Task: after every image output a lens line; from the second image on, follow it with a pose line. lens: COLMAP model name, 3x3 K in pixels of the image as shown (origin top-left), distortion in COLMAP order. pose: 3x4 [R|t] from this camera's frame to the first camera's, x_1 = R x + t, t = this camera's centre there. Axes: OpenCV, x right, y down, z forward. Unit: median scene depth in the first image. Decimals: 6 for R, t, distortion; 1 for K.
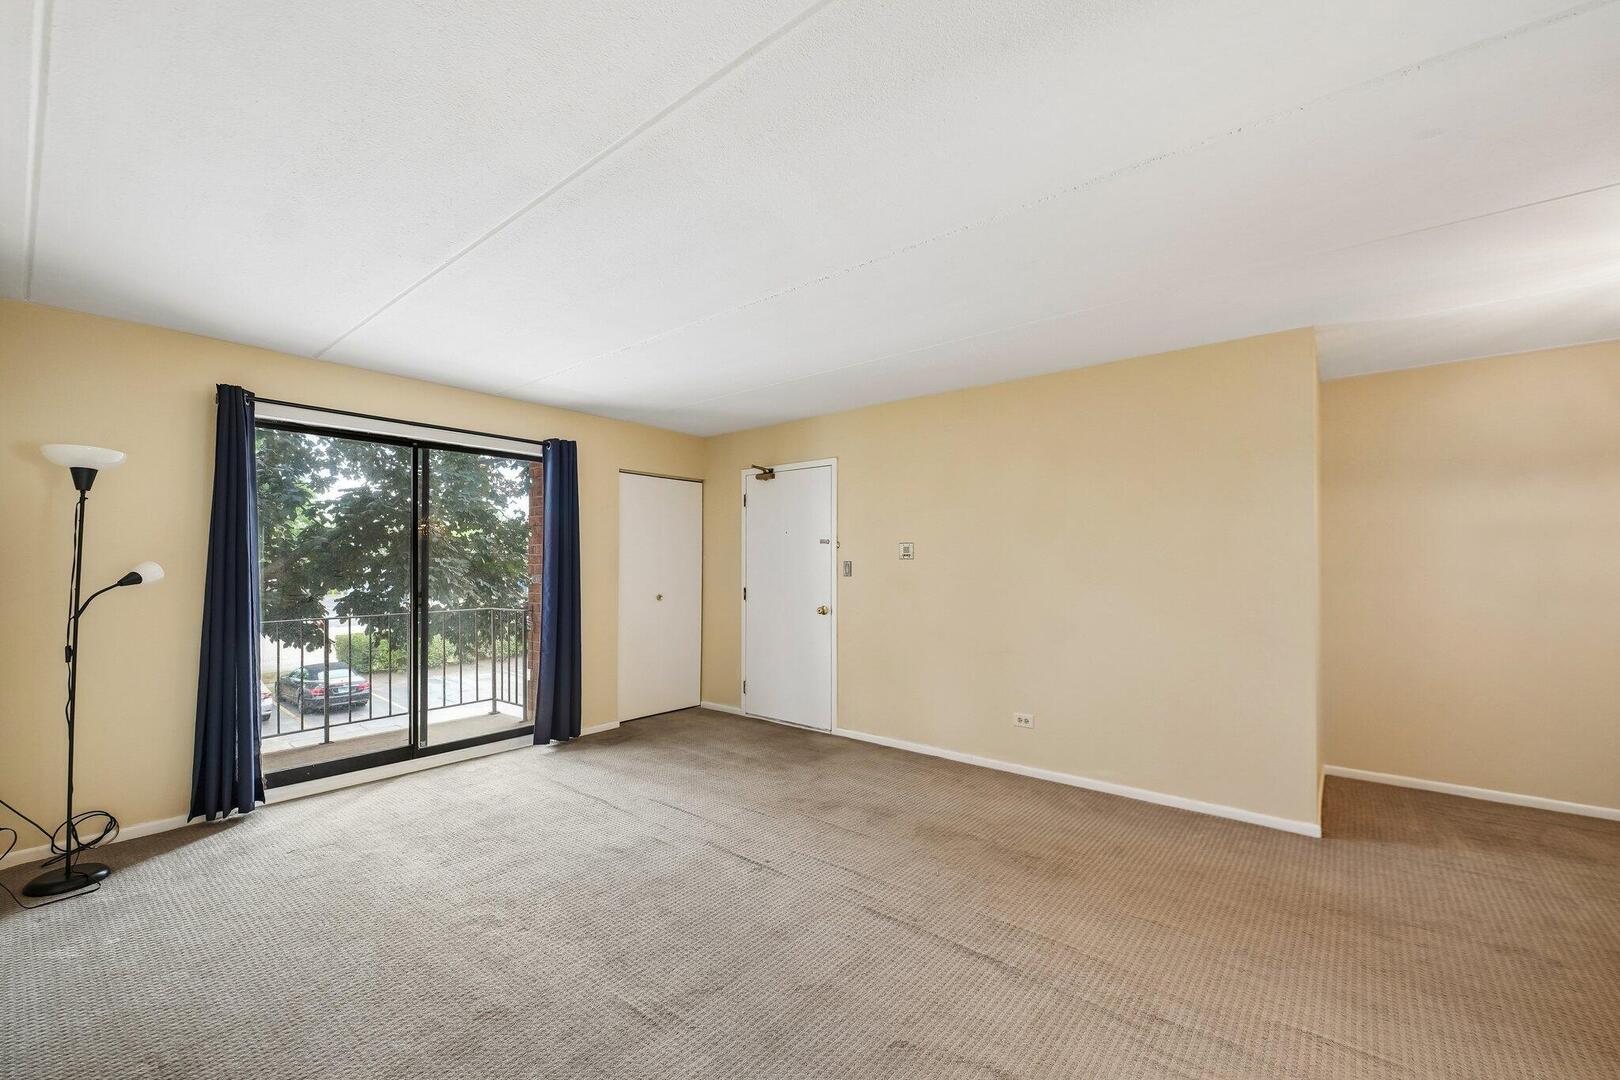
lens RADIAL K [[657.9, 0, 819.4], [0, 657.9, 568.1], [0, 0, 1]] dist [0.003091, -0.000194]
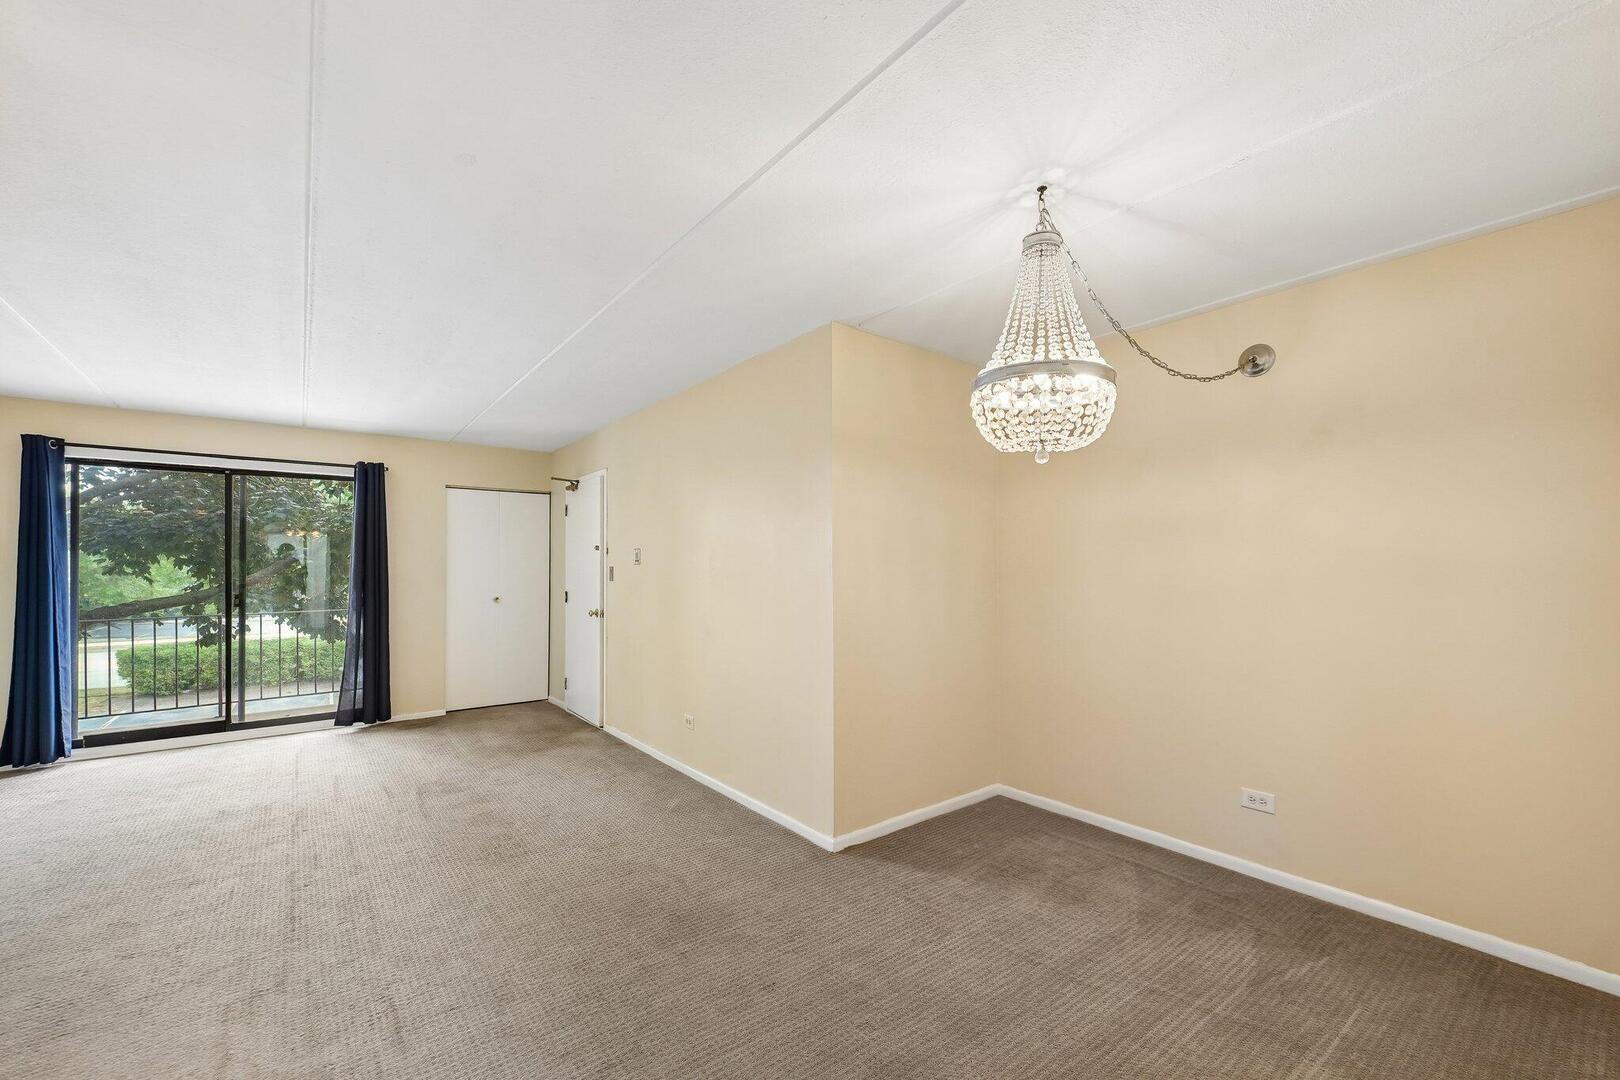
lens RADIAL K [[661.8, 0, 840.6], [0, 661.8, 564.3], [0, 0, 1]] dist [-0.001334, -0.000171]
pose [[0.978543, -0.004763, -0.205988, 0.698759], [0.002575, 0.999937, -0.010889, -0.001613], [0.206027, 0.010125, 0.978494, 0.039487]]
